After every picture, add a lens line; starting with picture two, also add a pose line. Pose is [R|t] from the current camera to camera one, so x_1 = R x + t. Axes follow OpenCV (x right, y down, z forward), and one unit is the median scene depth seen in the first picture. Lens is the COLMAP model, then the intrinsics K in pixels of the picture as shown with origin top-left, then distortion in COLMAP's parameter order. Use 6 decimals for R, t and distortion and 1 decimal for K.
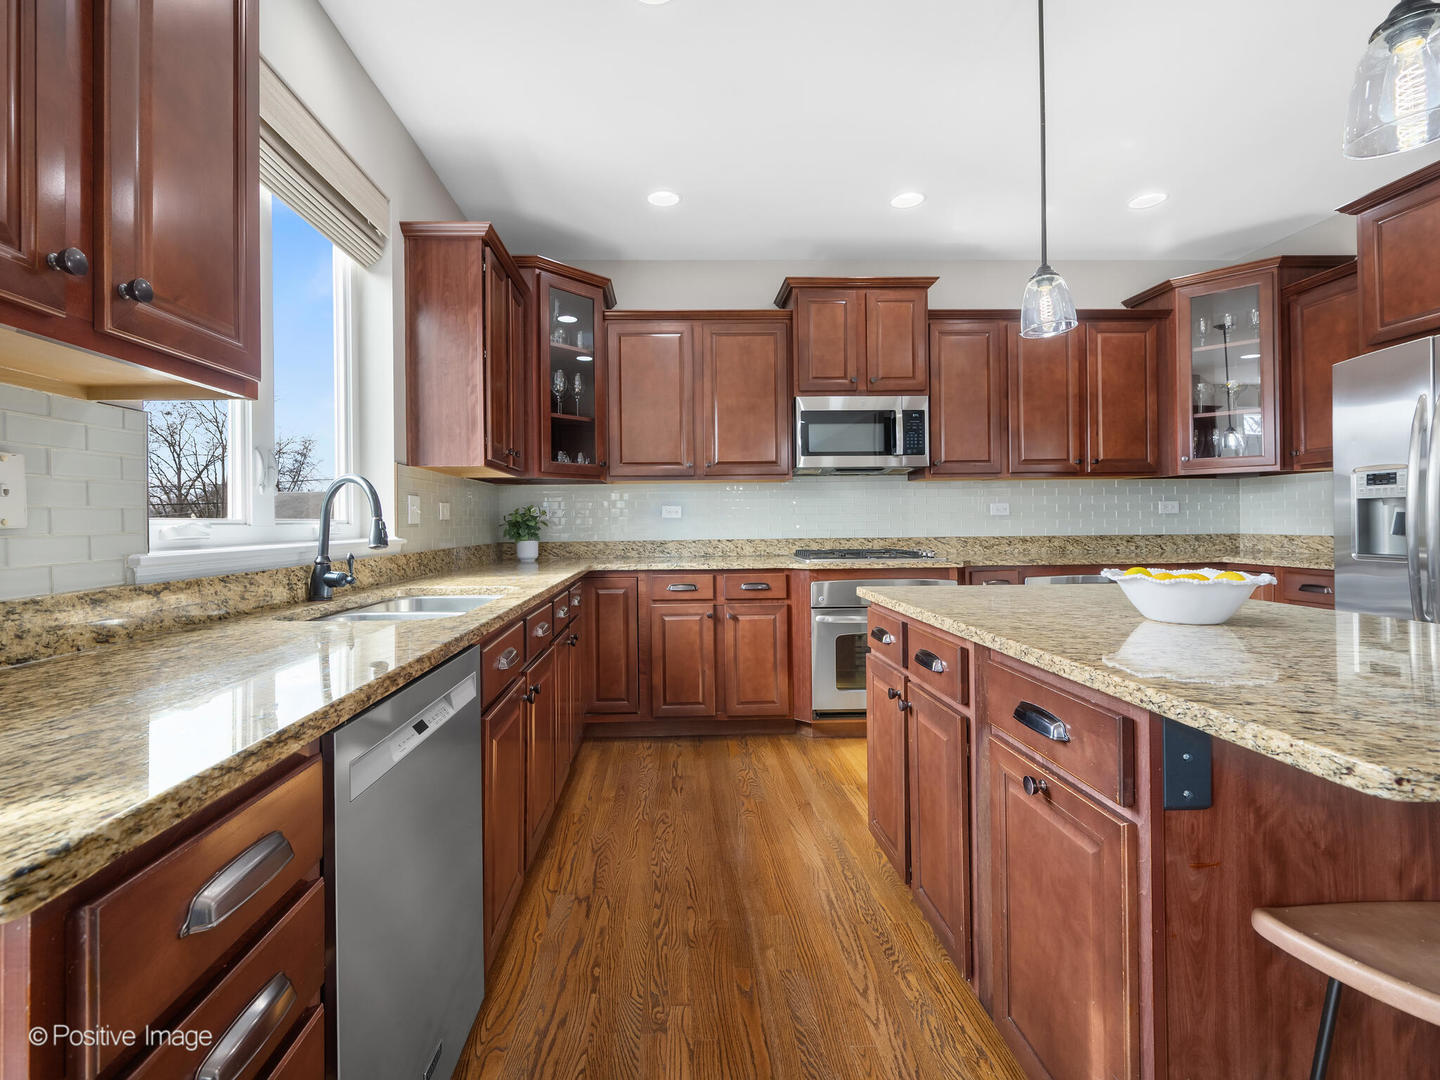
lens RADIAL K [[657.1, 0, 683.3], [0, 657.1, 522.2], [0, 0, 1]] dist [-0.001707, 0.000112]
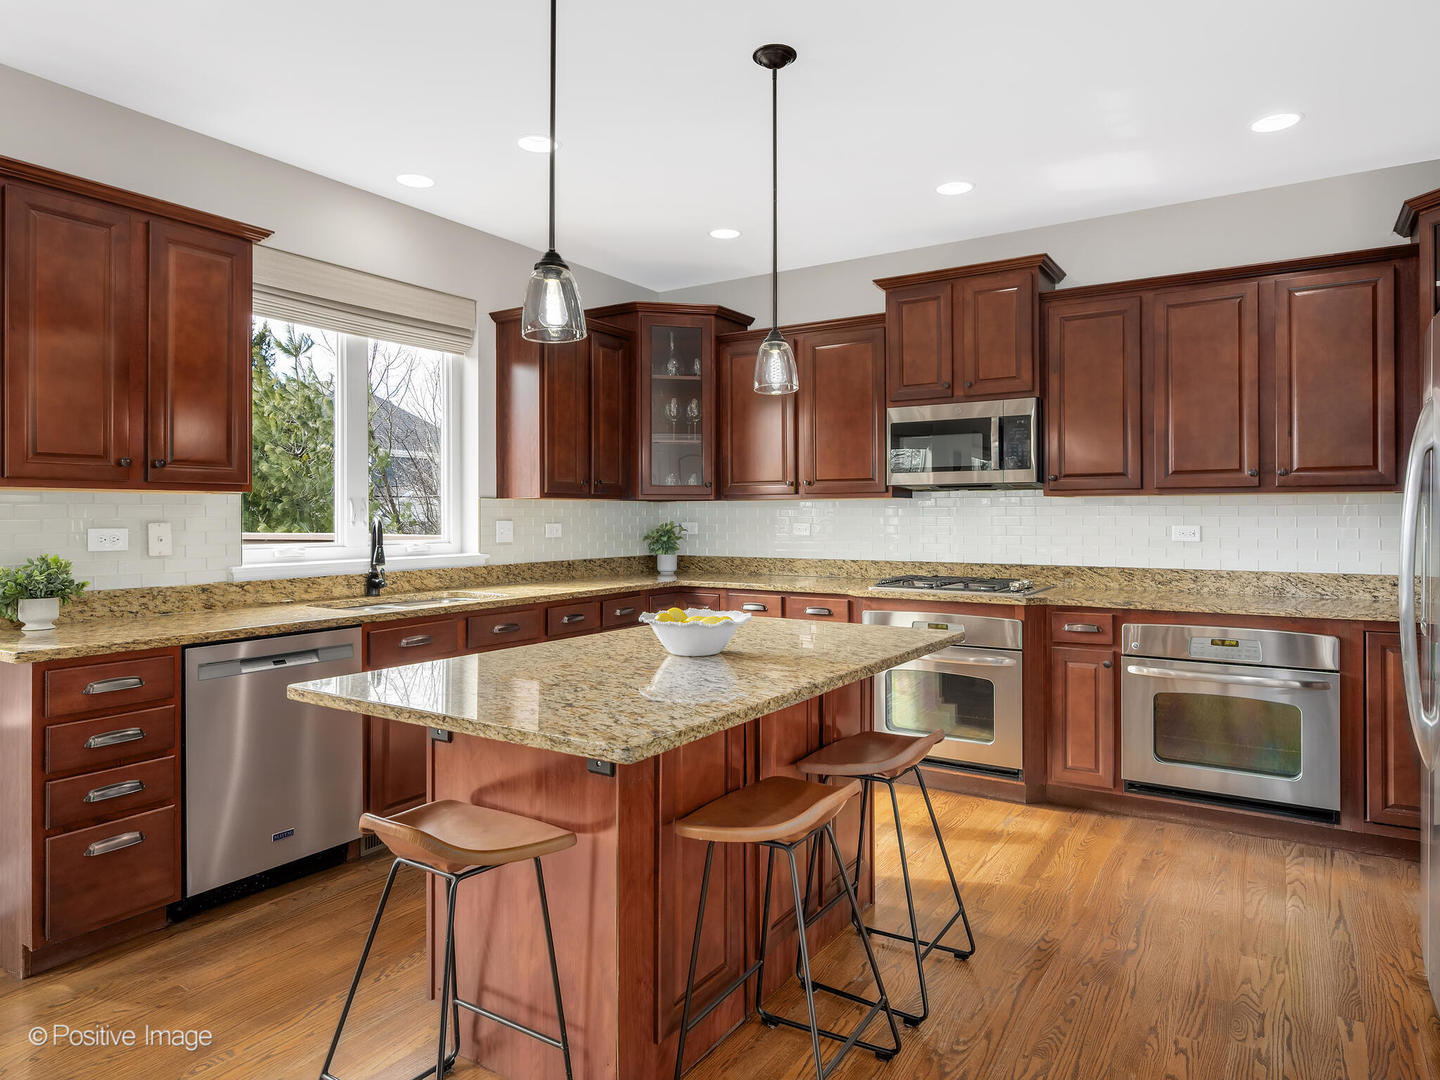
lens RADIAL K [[870.0, 0, 739.5], [0, 870.0, 510.5], [0, 0, 1]] dist [-0.000182, 0.001462]
pose [[0.835441, 0.006586, -0.549540, 0.666263], [-0.007539, 0.999971, 0.000523, -0.047021], [0.549528, 0.003706, 0.835467, -0.127709]]
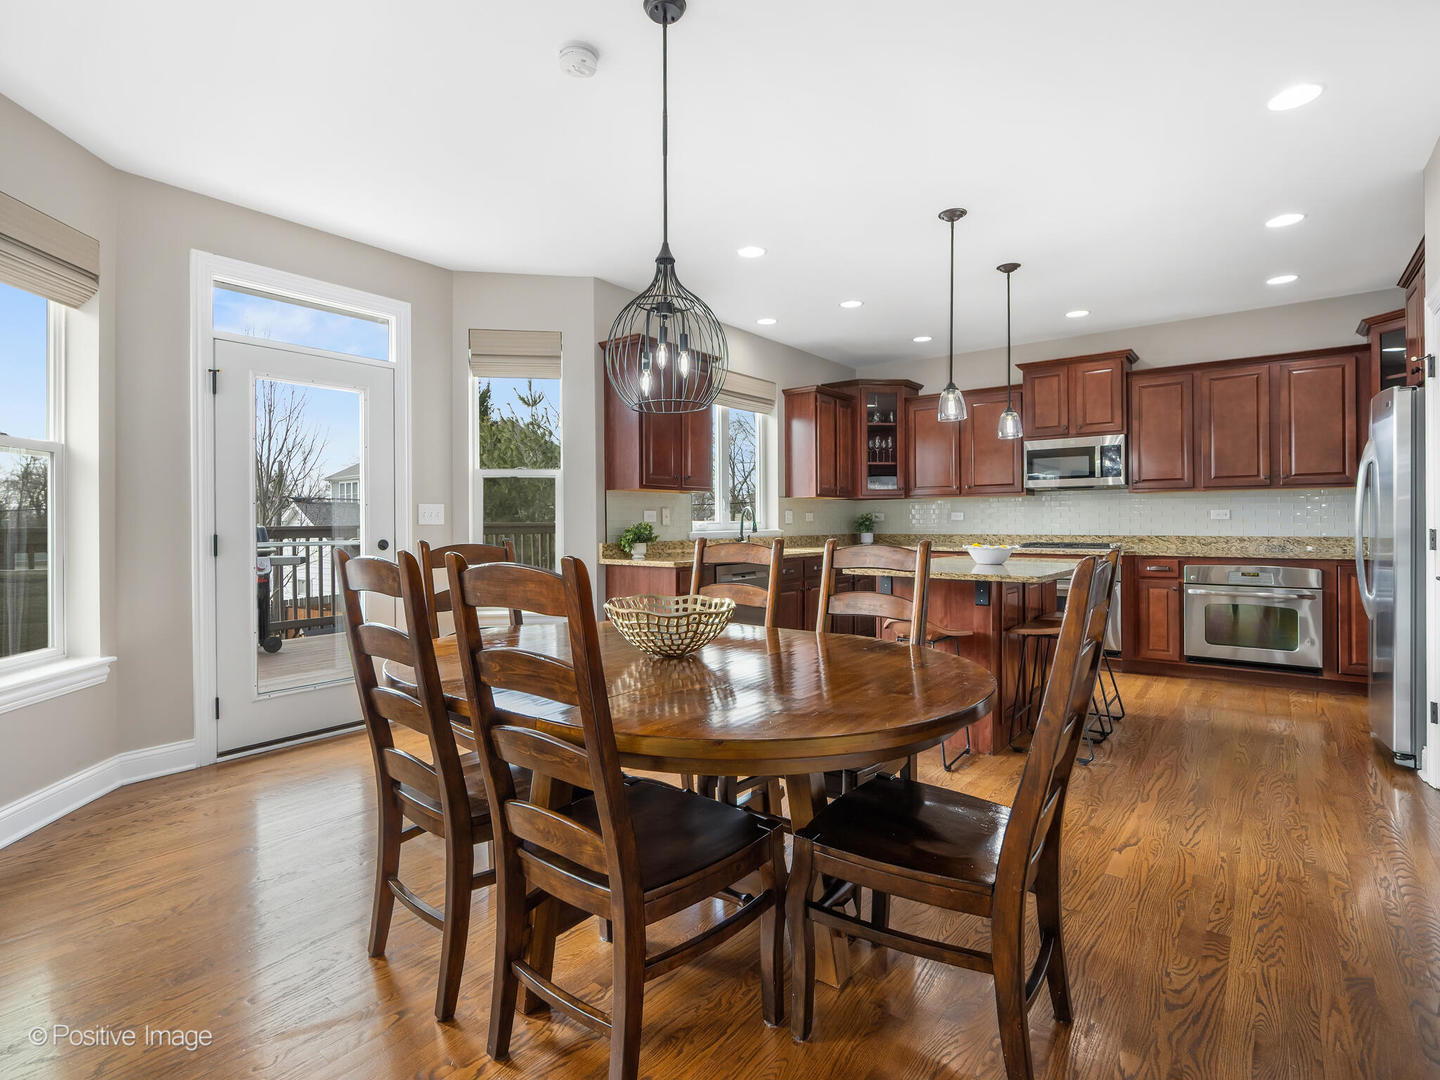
lens RADIAL K [[703.4, 0, 712.4], [0, 703.4, 518.3], [0, 0, 1]] dist [0.003517, -0.000362]
pose [[0.772142, 0.003884, -0.635438, 0.649975], [-0.003168, 0.999992, 0.002262, -0.013611], [0.635442, 0.000267, 0.772149, -0.720014]]
